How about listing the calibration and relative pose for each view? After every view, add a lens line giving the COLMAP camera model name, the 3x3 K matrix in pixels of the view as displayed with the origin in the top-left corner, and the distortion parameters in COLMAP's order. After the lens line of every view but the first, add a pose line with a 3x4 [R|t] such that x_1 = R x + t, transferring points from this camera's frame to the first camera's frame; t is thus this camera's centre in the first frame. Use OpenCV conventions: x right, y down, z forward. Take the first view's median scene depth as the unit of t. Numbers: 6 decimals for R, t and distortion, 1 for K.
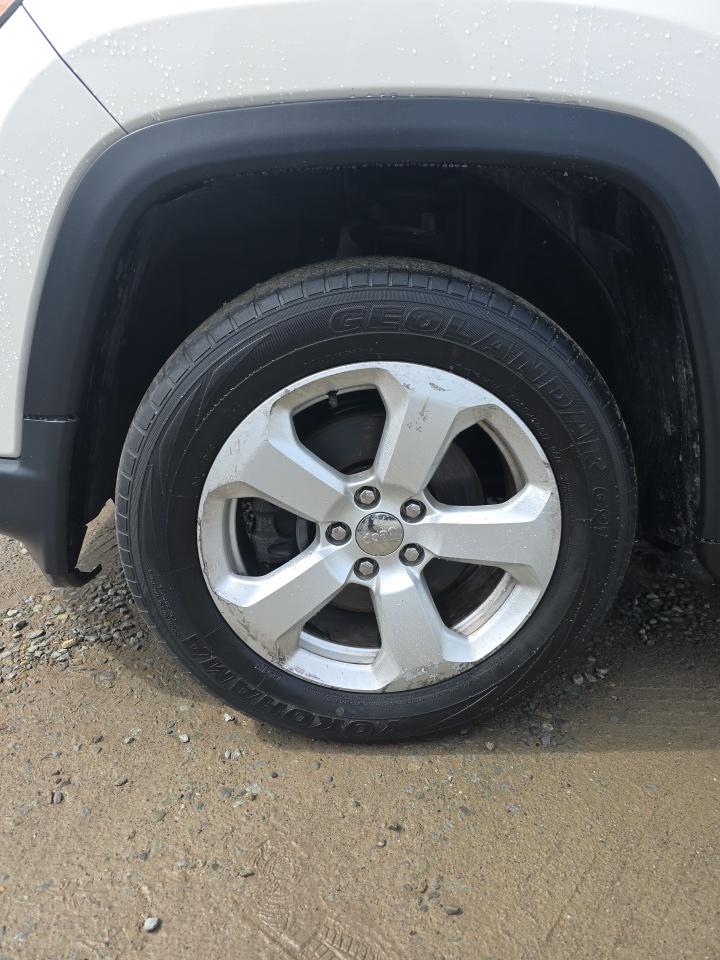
lens RADIAL K [[639.4, 0, 360.0], [0, 639.4, 480.0], [0, 0, 1]] dist [0.029267, -0.000391]
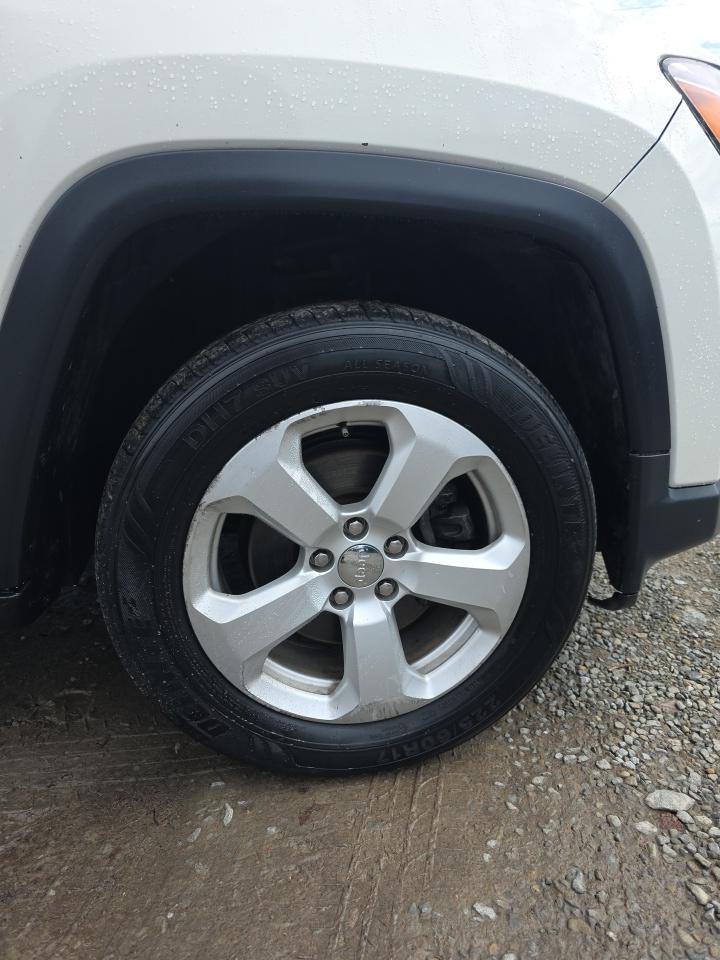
lens RADIAL K [[639.4, 0, 360.0], [0, 639.4, 480.0], [0, 0, 1]] dist [0.029267, -0.000391]
pose [[0.973991, 0.138172, 0.179583, -0.176609], [-0.122929, 0.988005, -0.093454, 0.045385], [-0.190342, 0.068947, 0.979294, -0.020694]]
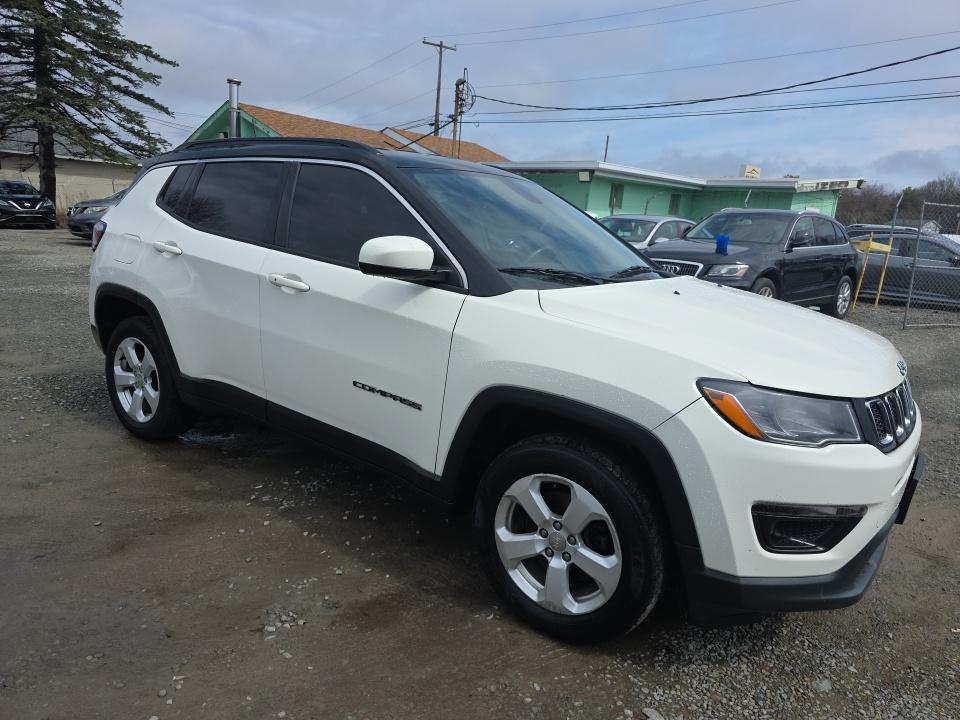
lens RADIAL K [[639.4, 0, 480.0], [0, 639.4, 360.0], [0, 0, 1]] dist [0.029267, -0.000391]
pose [[0.777875, 0.358295, -0.516271, 0.821769], [-0.407141, 0.913140, 0.020277, -0.482115], [0.478693, 0.194422, 0.856185, -1.383042]]
